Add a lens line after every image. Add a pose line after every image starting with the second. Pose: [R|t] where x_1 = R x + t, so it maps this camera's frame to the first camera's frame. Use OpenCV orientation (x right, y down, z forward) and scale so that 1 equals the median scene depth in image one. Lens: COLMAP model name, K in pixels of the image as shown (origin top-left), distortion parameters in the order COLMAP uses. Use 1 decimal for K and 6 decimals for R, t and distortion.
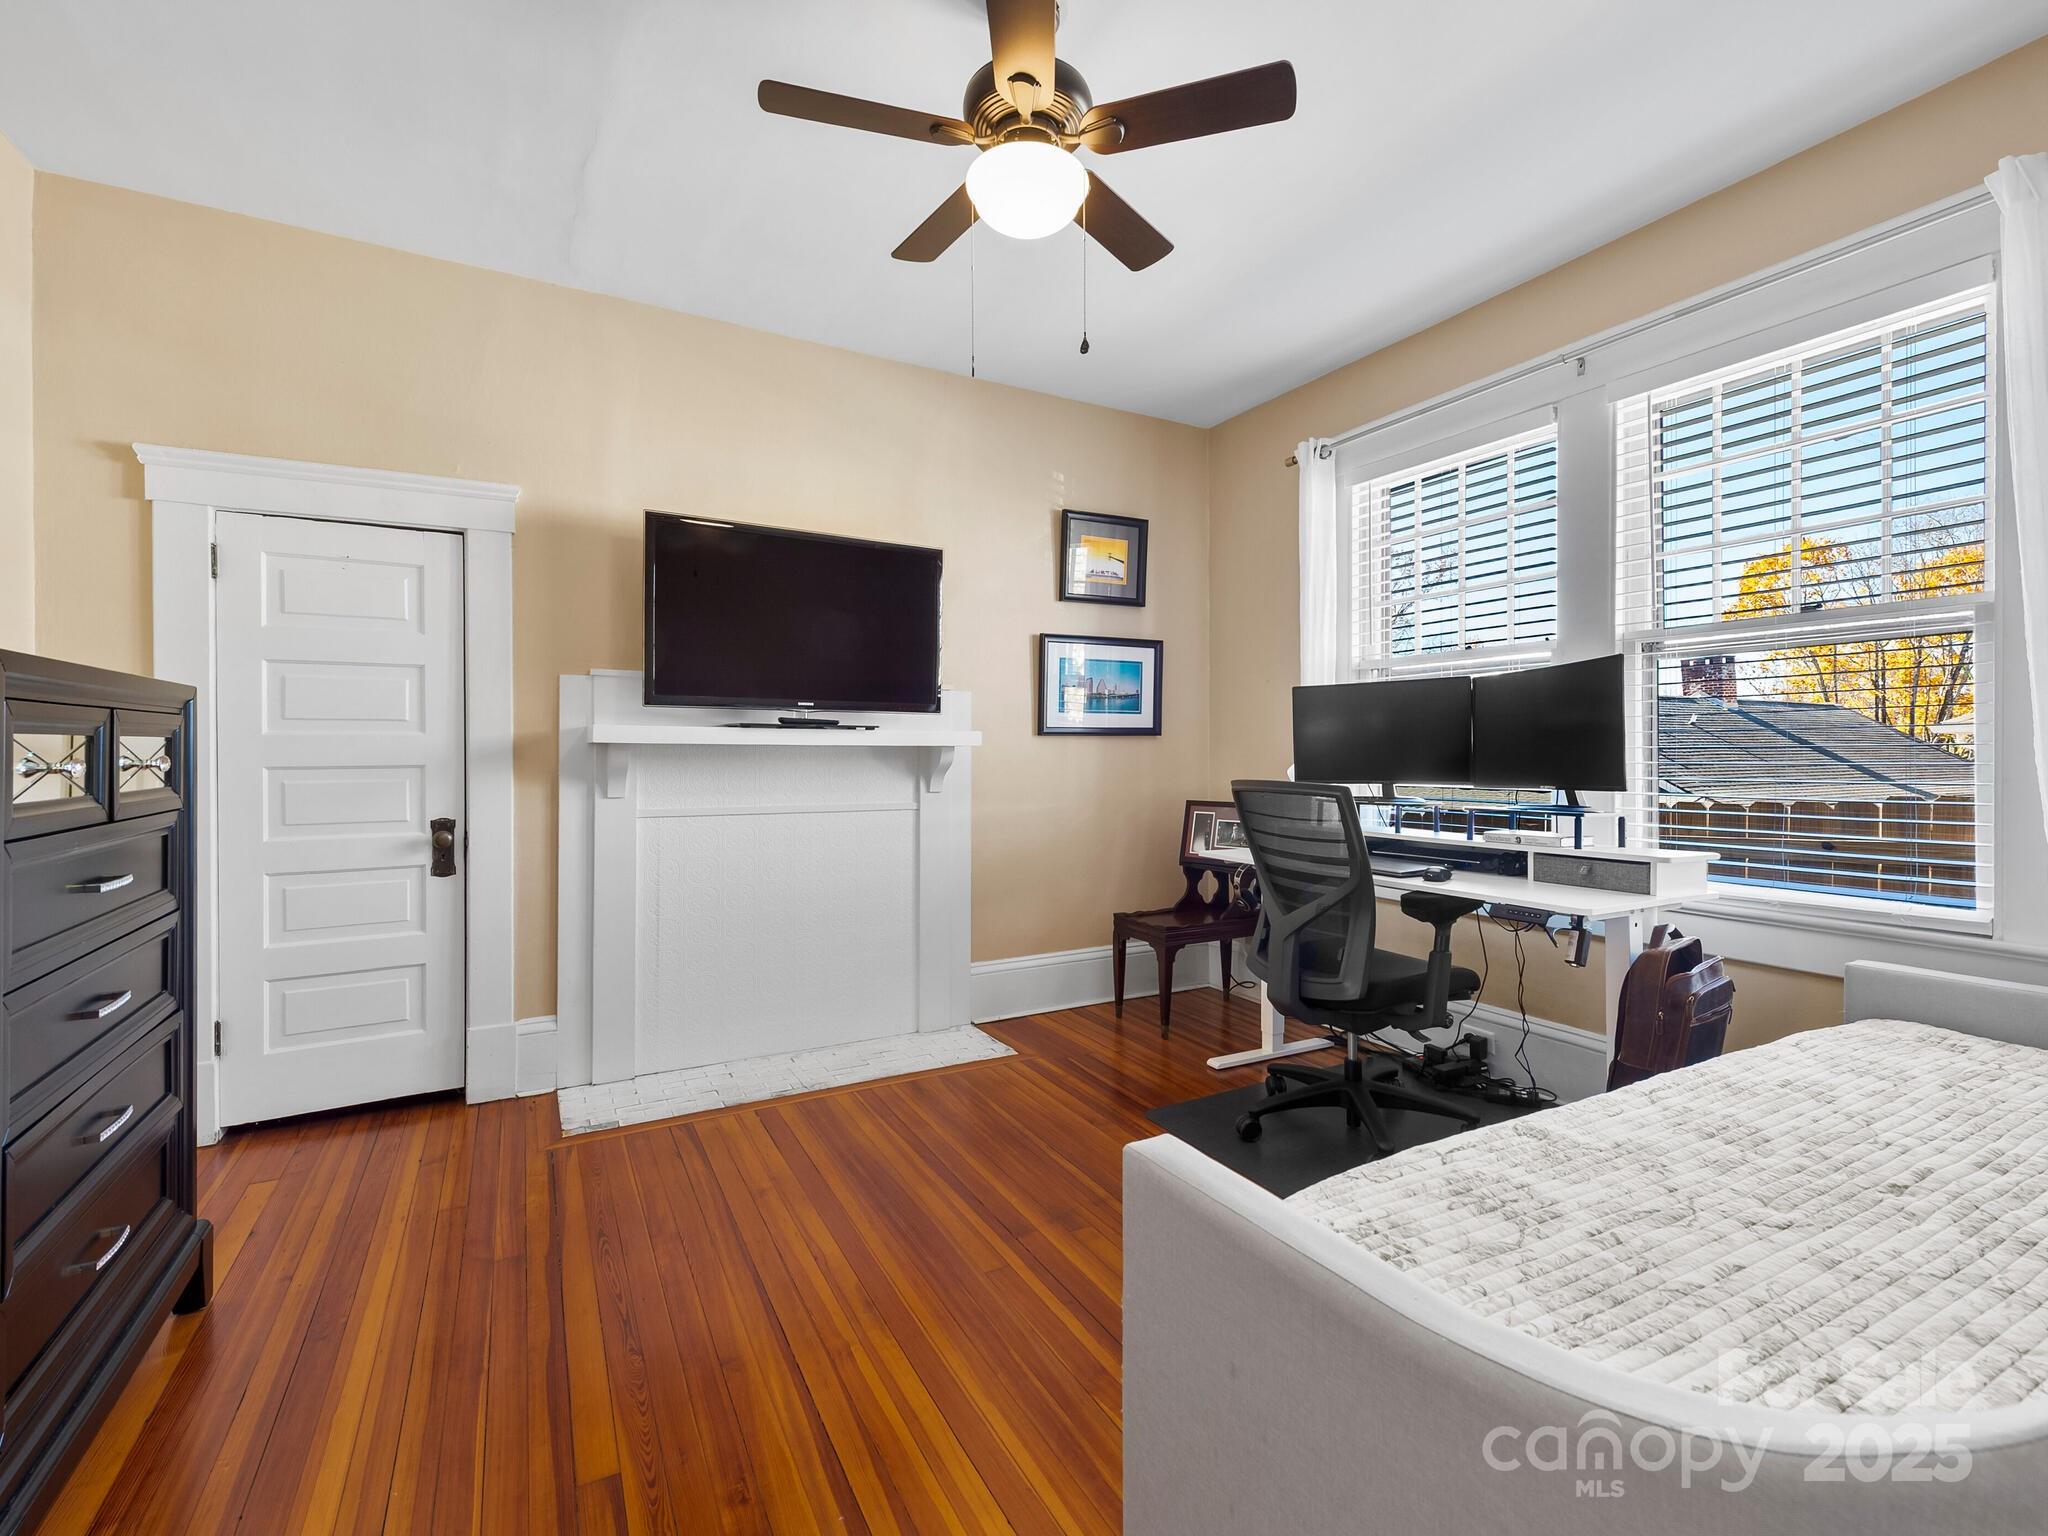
lens RADIAL K [[932.6, 0, 1026.6], [0, 932.6, 763.3], [0, 0, 1]] dist [0.018236, -0.006982]
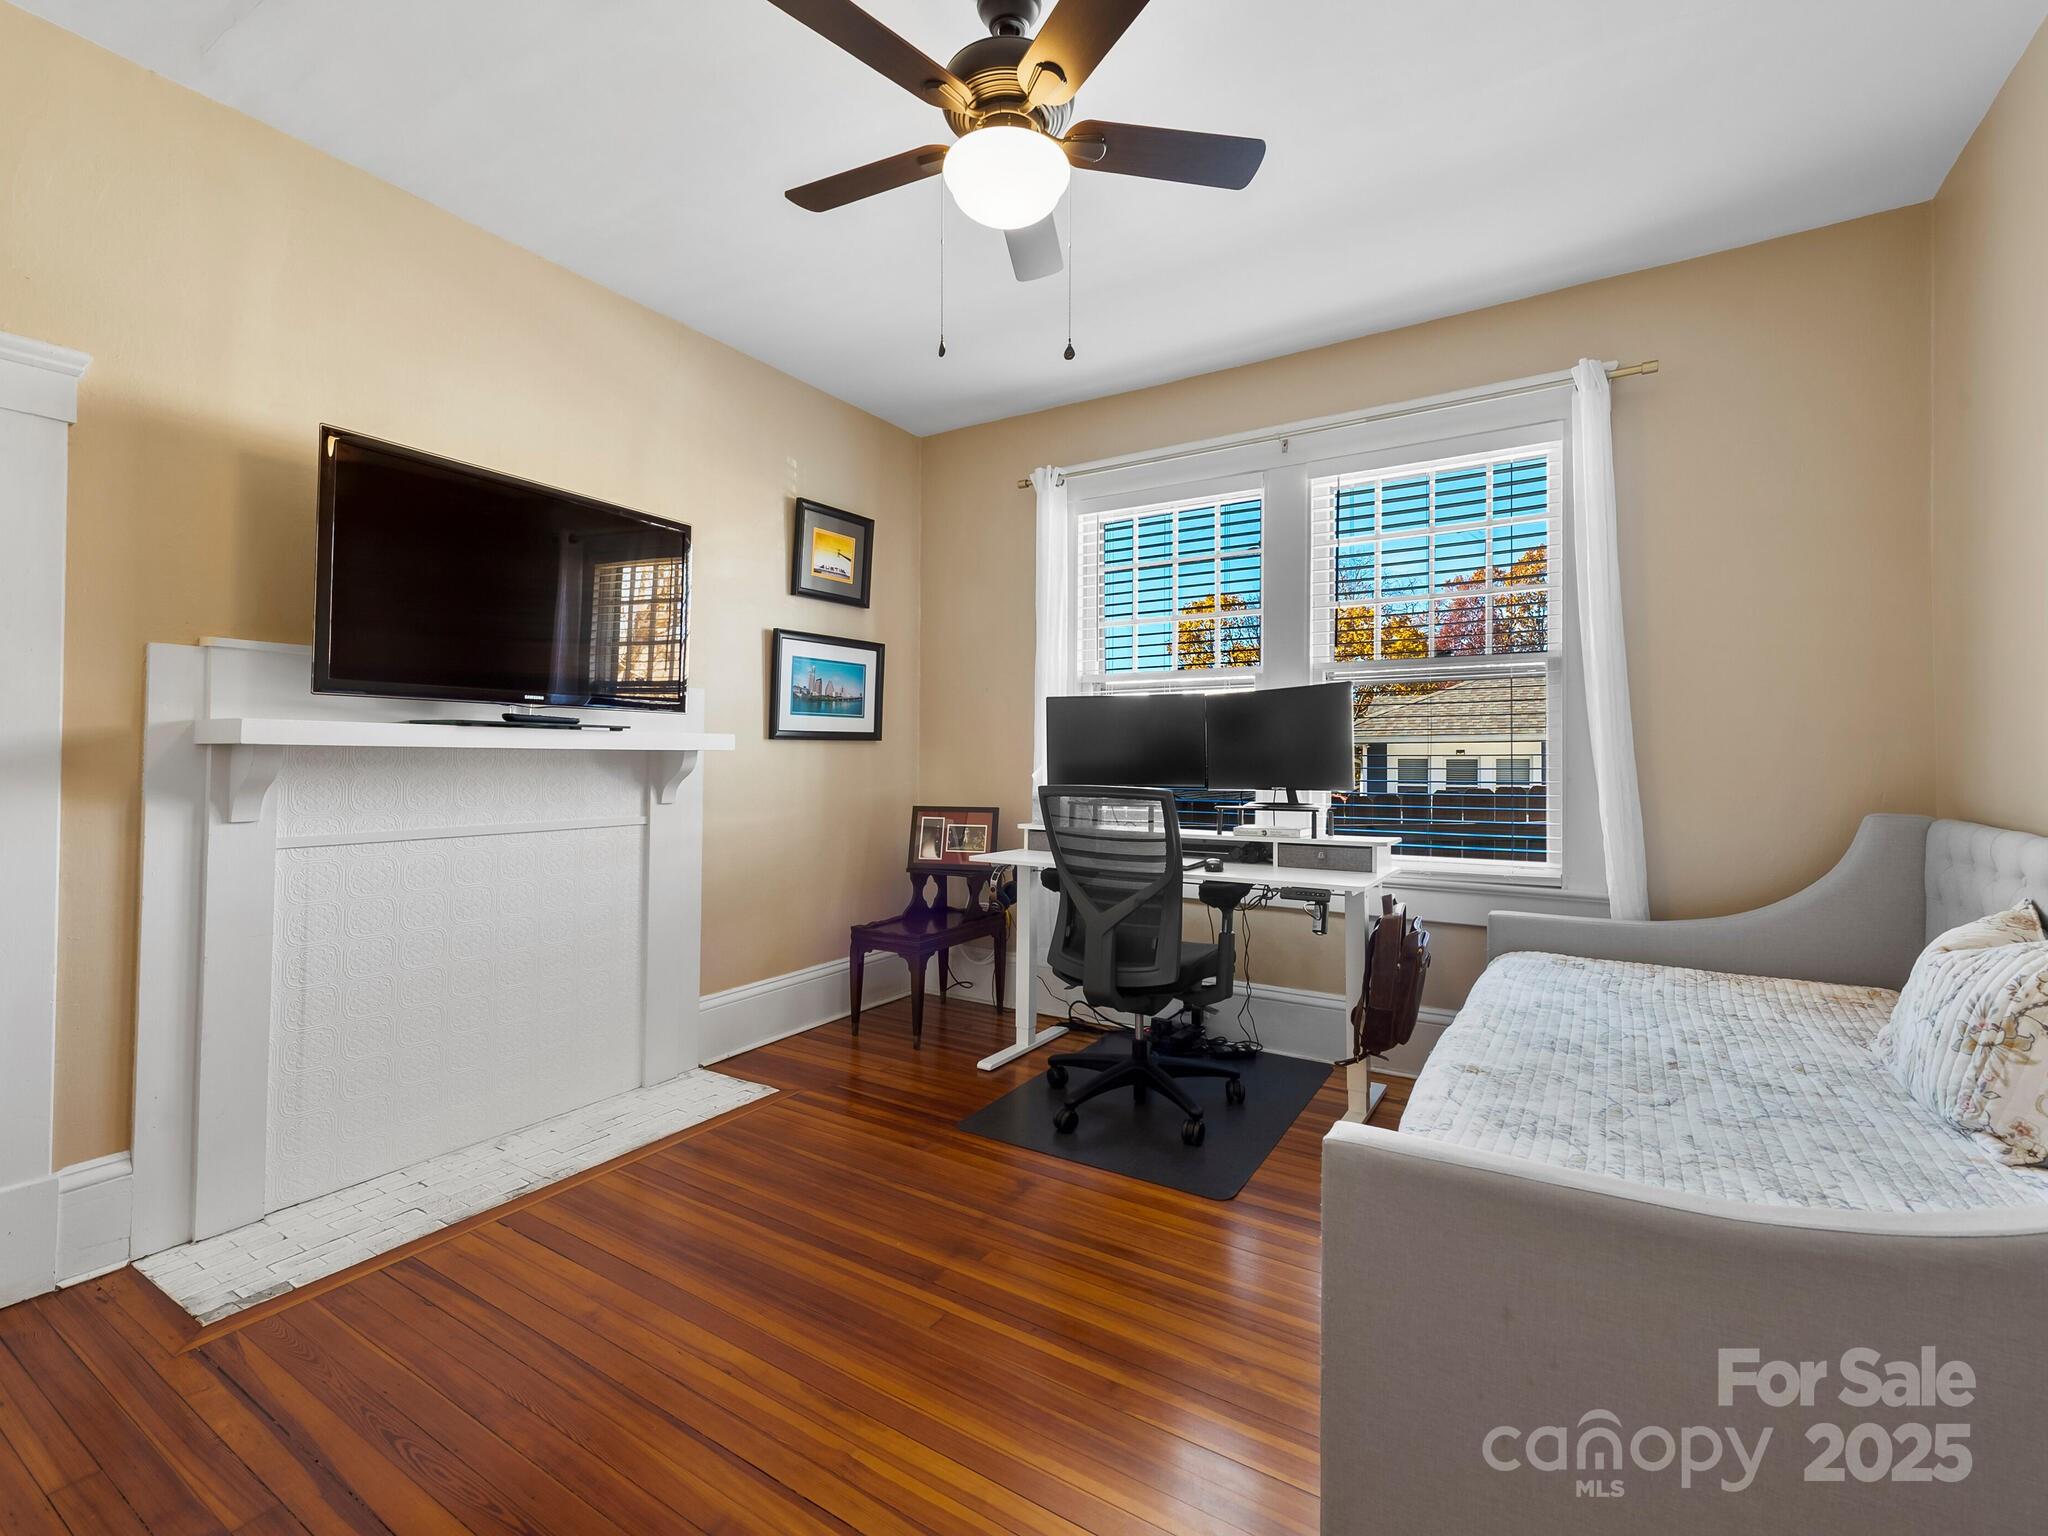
lens RADIAL K [[932.6, 0, 1023.6], [0, 932.6, 752.6], [0, 0, 1]] dist [0.018236, -0.006982]
pose [[0.871223, 0.004856, 0.490863, -0.282948], [0.002736, 0.999888, -0.014747, -0.003400], [-0.490880, 0.014191, 0.871112, 0.099488]]
